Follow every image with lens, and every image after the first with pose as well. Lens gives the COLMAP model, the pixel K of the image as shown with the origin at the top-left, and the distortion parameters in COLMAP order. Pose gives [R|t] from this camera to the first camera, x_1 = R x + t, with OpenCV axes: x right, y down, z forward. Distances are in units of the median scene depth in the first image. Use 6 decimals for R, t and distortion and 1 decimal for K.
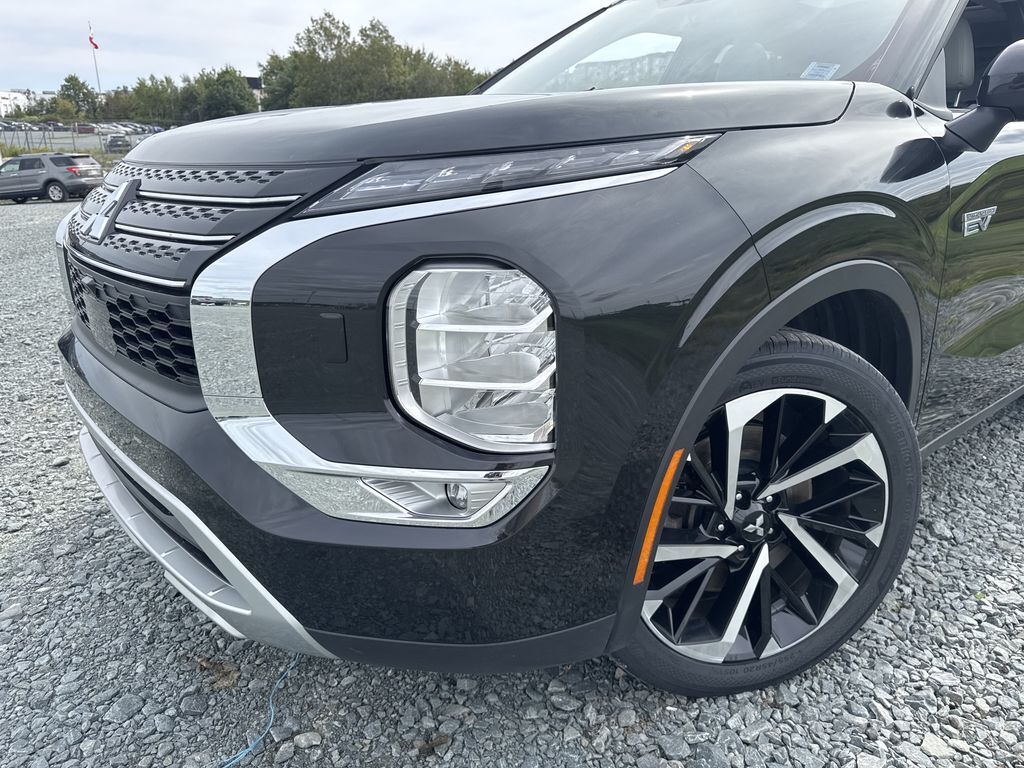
lens RADIAL K [[698.7, 0, 509.7], [0, 698.7, 366.9], [0, 0, 1]] dist [0.012936, -0.017690]
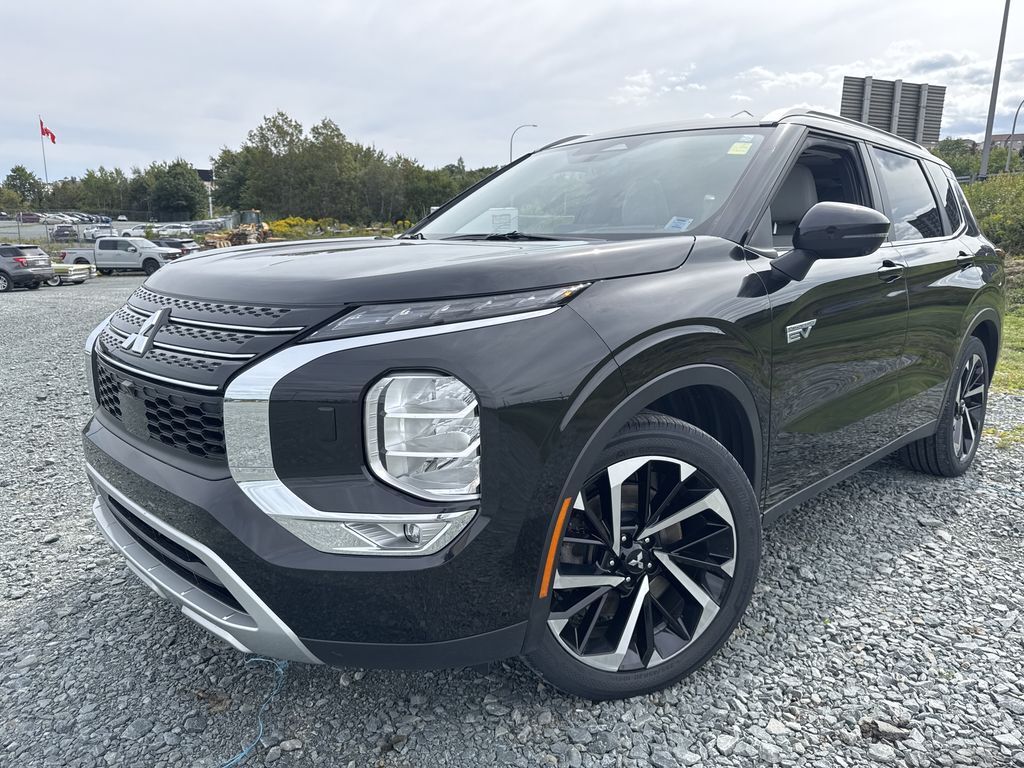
lens RADIAL K [[692.8, 0, 517.0], [0, 692.8, 380.7], [0, 0, 1]] dist [0.061560, -0.082178]
pose [[0.996560, -0.008794, 0.082409, 0.016556], [0.016961, 0.994950, -0.098929, 0.012597], [-0.081122, 0.099986, 0.991676, -0.327312]]
